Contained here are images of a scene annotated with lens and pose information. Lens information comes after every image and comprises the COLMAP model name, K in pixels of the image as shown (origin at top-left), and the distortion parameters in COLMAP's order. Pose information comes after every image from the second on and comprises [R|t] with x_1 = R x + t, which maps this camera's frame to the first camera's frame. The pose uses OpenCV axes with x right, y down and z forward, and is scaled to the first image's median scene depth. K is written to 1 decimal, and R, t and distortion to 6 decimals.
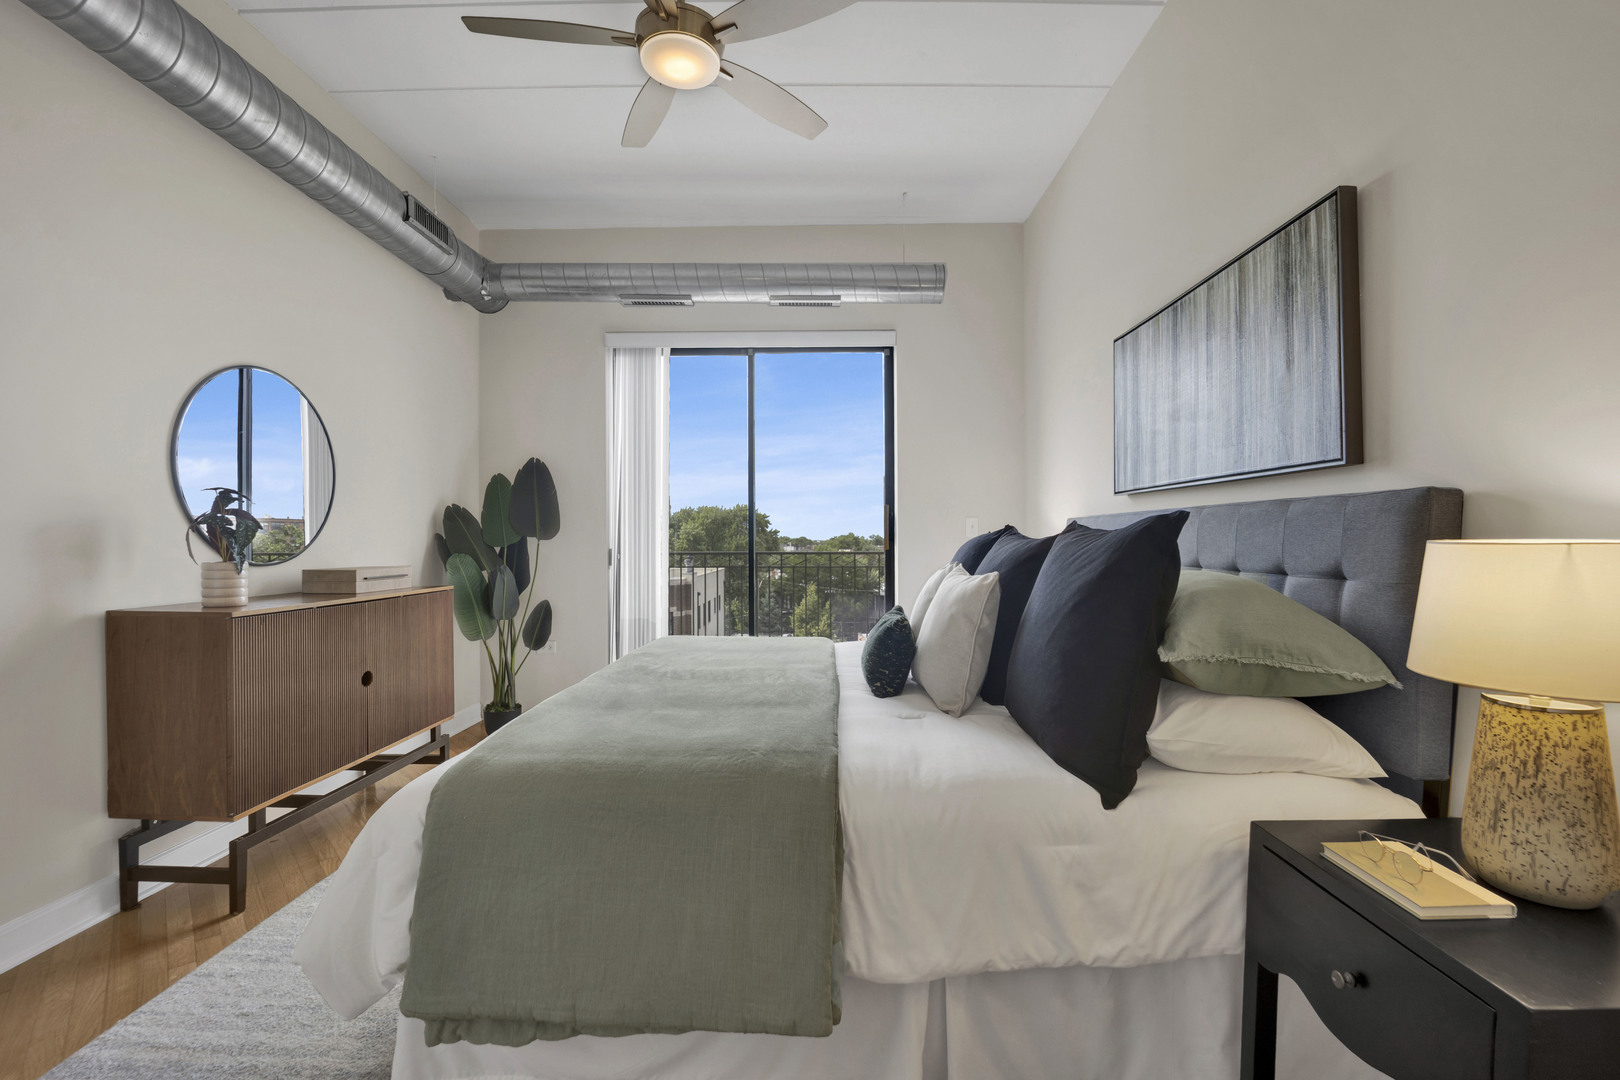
lens RADIAL K [[694.5, 0, 825.4], [0, 694.5, 536.1], [0, 0, 1]] dist [-0.023611, -0.000209]
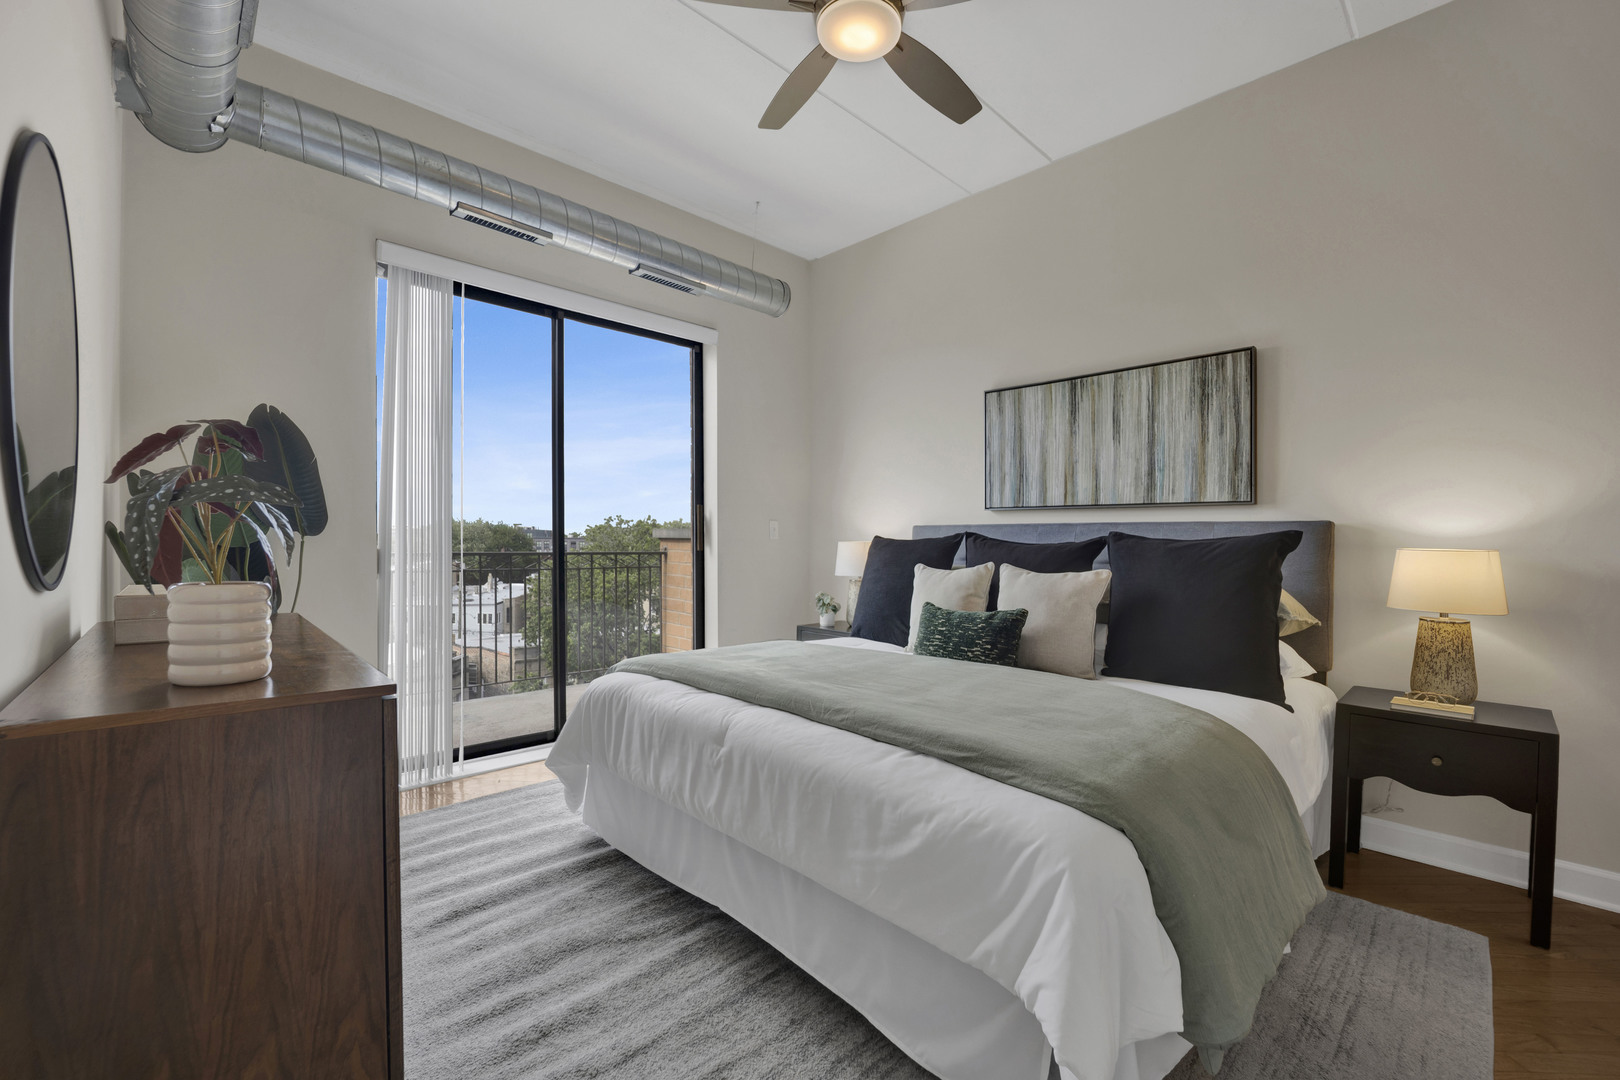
lens RADIAL K [[677.2, 0, 810.0], [0, 677.2, 540.0], [0, 0, 1]] dist [-0.003212, -0.000443]
pose [[0.715742, 0.006856, 0.698331, -1.033549], [-0.015169, 0.999869, 0.005731, -0.003363], [-0.698200, -0.014695, 0.715752, 0.434123]]
